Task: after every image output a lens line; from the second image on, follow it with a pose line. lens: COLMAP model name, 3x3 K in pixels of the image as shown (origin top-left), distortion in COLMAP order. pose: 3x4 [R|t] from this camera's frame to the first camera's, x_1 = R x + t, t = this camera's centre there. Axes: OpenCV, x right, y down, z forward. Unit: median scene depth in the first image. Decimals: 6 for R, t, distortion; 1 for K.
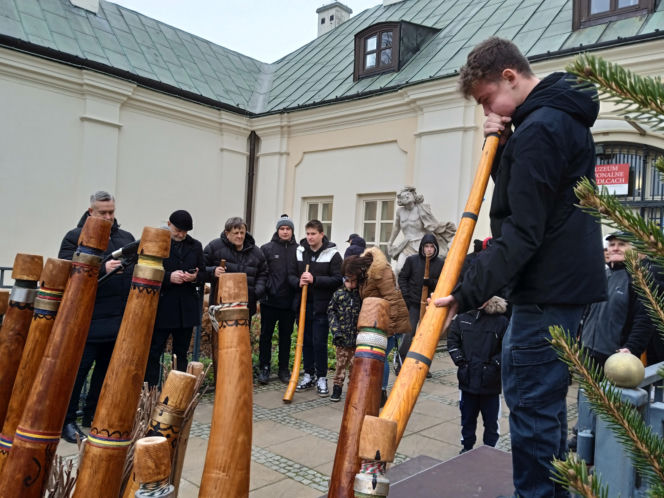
lens RADIAL K [[562.7, 0, 329.5], [0, 562.7, 249.7], [0, 0, 1]] dist [0.109573, -0.181913]
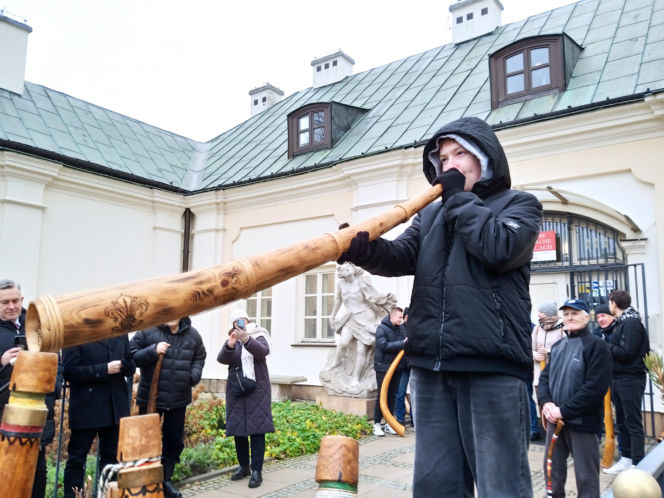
lens RADIAL K [[562.2, 0, 332.0], [0, 562.2, 249.0], [0, 0, 1]] dist [0.116724, -0.187965]
pose [[0.992947, -0.034109, 0.113542, -0.000183], [0.048429, 0.990866, -0.125855, -0.004115], [-0.108212, 0.130466, 0.985530, 0.014594]]
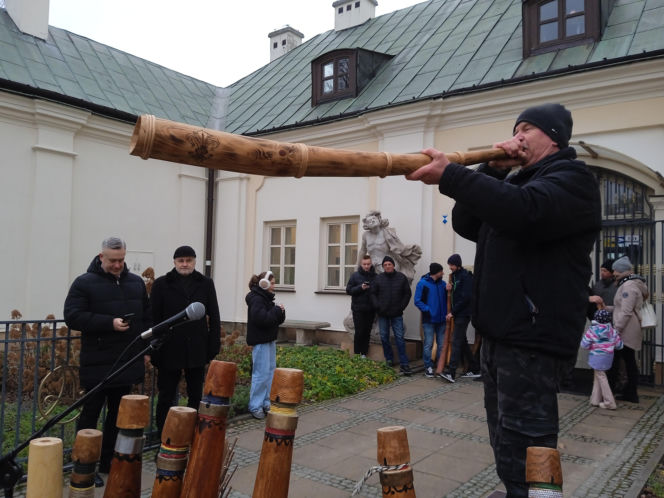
lens RADIAL K [[559.6, 0, 329.6], [0, 559.6, 248.6], [0, 0, 1]] dist [0.099437, -0.163308]
pose [[0.995703, -0.032840, 0.086589, -0.021919], [0.035386, 0.998980, -0.028037, -0.014563], [-0.085580, 0.030981, 0.995849, 0.005519]]
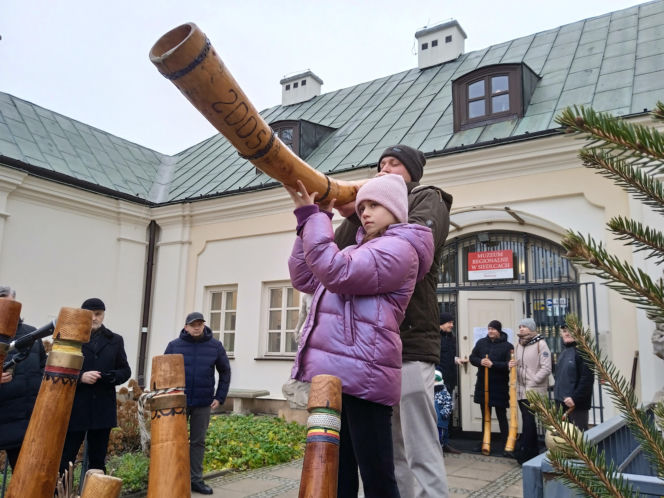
lens RADIAL K [[561.6, 0, 326.9], [0, 561.6, 249.0], [0, 0, 1]] dist [0.108651, -0.174826]
pose [[0.985667, -0.008806, 0.168475, -0.004626], [0.035199, 0.987394, -0.154319, 0.001503], [-0.164992, 0.158038, 0.973551, 0.003281]]
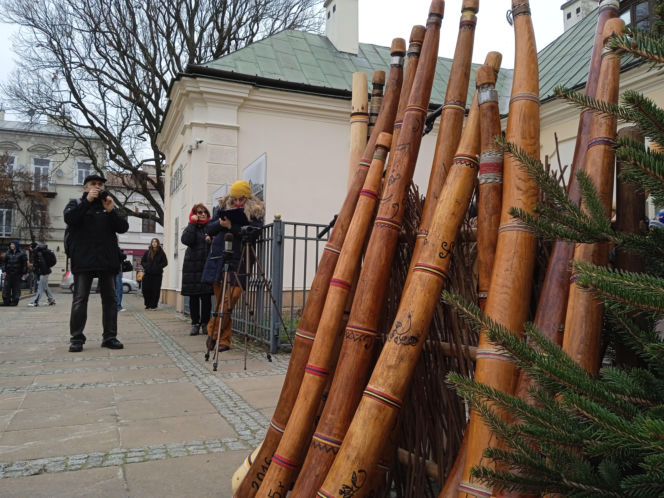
lens RADIAL K [[559.6, 0, 329.6], [0, 559.6, 248.6], [0, 0, 1]] dist [0.099437, -0.163308]
pose [[0.902793, -0.077725, -0.422993, -0.001384], [0.053826, 0.996220, -0.068173, 0.059604], [0.426693, 0.038778, 0.903565, -0.052244]]
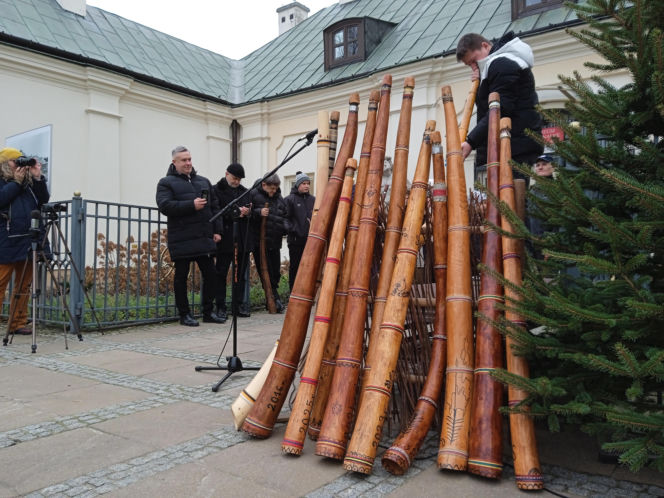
lens RADIAL K [[559.6, 0, 329.6], [0, 559.6, 248.6], [0, 0, 1]] dist [0.099437, -0.163308]
pose [[0.994319, -0.059514, 0.088251, -0.069829], [0.059503, 0.998224, 0.002751, 0.054334], [-0.088258, 0.002516, 0.996094, -0.120905]]
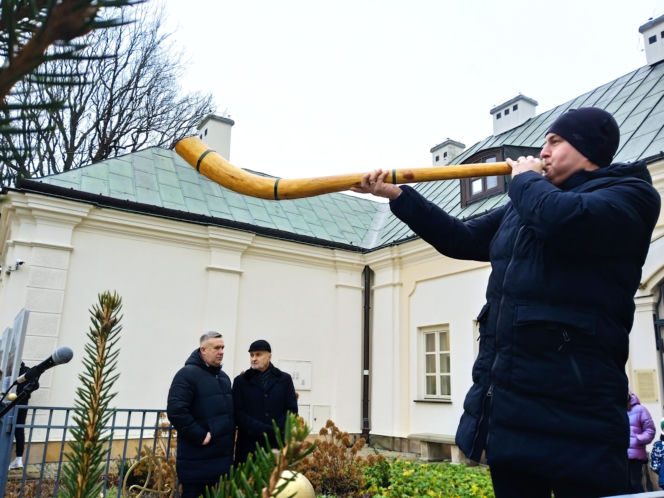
lens RADIAL K [[562.2, 0, 332.0], [0, 562.2, 249.0], [0, 0, 1]] dist [0.116724, -0.187965]
pose [[0.964923, -0.096604, -0.244113, 0.061510], [0.035102, 0.968963, -0.244703, 0.008364], [0.260175, 0.227551, 0.938365, 0.026268]]
